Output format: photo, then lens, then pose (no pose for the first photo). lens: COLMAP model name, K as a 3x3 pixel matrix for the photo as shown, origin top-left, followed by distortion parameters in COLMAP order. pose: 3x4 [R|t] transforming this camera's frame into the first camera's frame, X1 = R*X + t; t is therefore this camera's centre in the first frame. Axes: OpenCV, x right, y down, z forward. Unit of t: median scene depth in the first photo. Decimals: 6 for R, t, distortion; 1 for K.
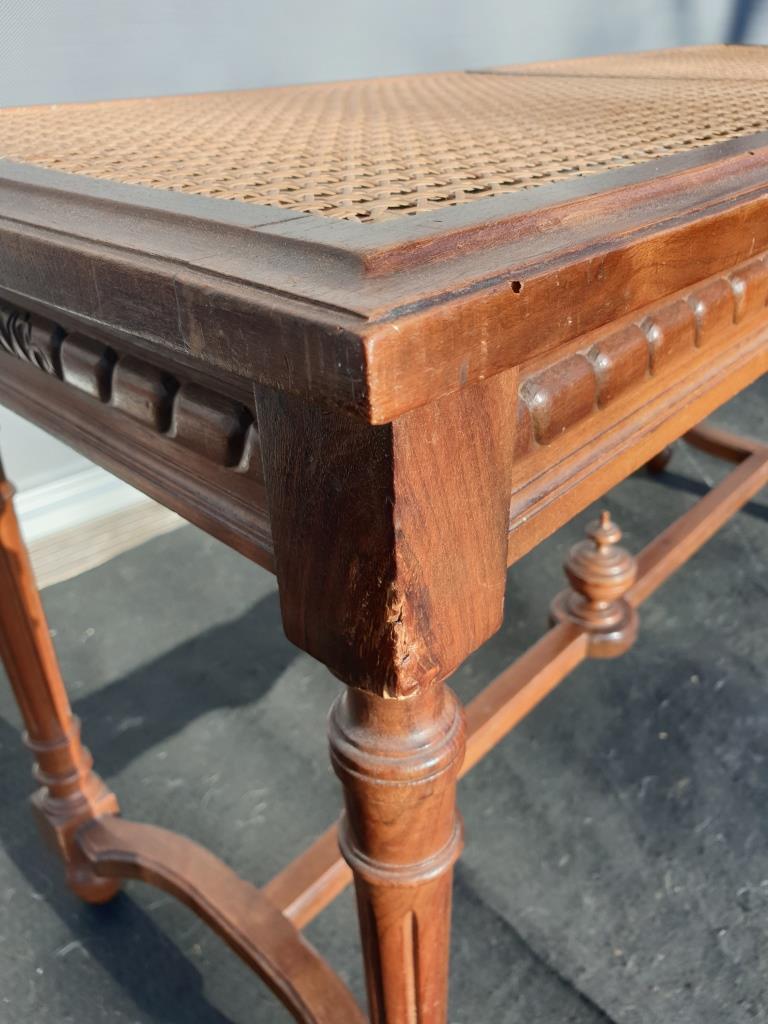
lens RADIAL K [[827.2, 0, 399.4], [0, 827.2, 521.7], [0, 0, 1]] dist [-0.056321, 0.069139]
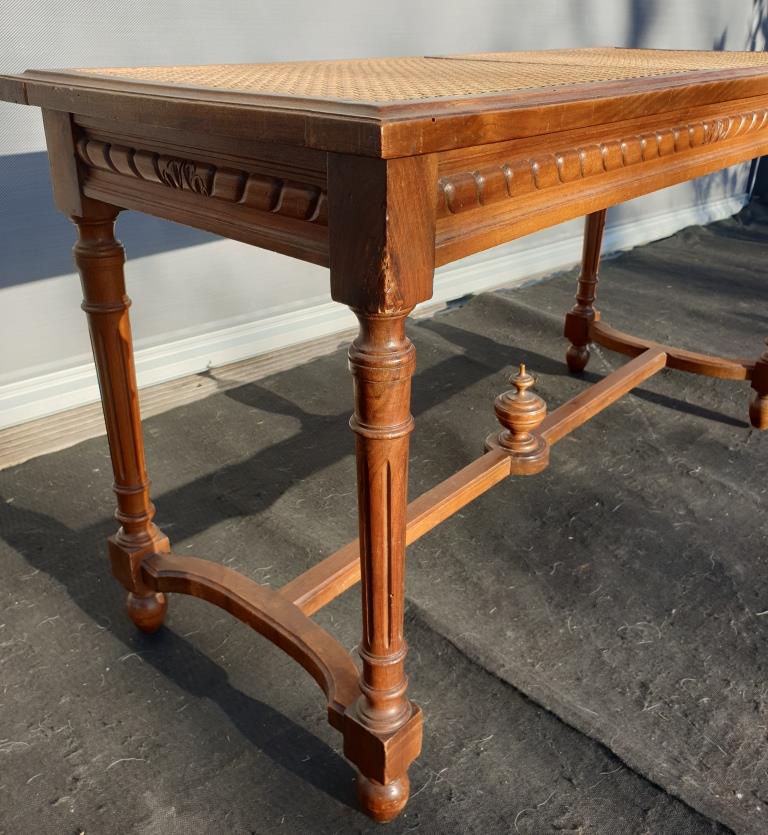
lens RADIAL K [[803.9, 0, 390.2], [0, 803.9, 387.6], [0, 0, 1]] dist [-0.004500, 0.000000]
pose [[0.999372, 0.017051, 0.031072, -0.018735], [-0.013130, 0.992408, -0.122284, 0.249834], [-0.032921, 0.121800, 0.992009, -0.415082]]
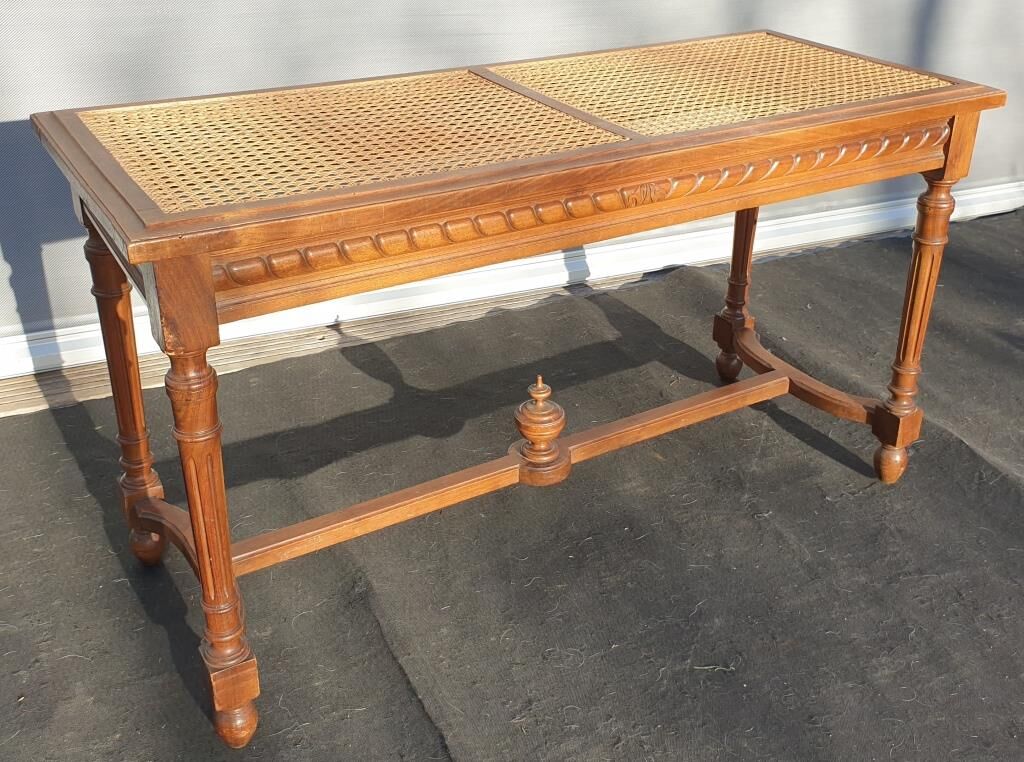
lens RADIAL K [[1110.6, 0, 530.1], [0, 1110.6, 329.6], [0, 0, 1]] dist [0.004364, 0.000000]
pose [[0.959450, 0.153926, -0.236141, 0.845708], [-0.176628, 0.981176, -0.078079, 0.076314], [0.219677, 0.116622, 0.968577, -1.036656]]
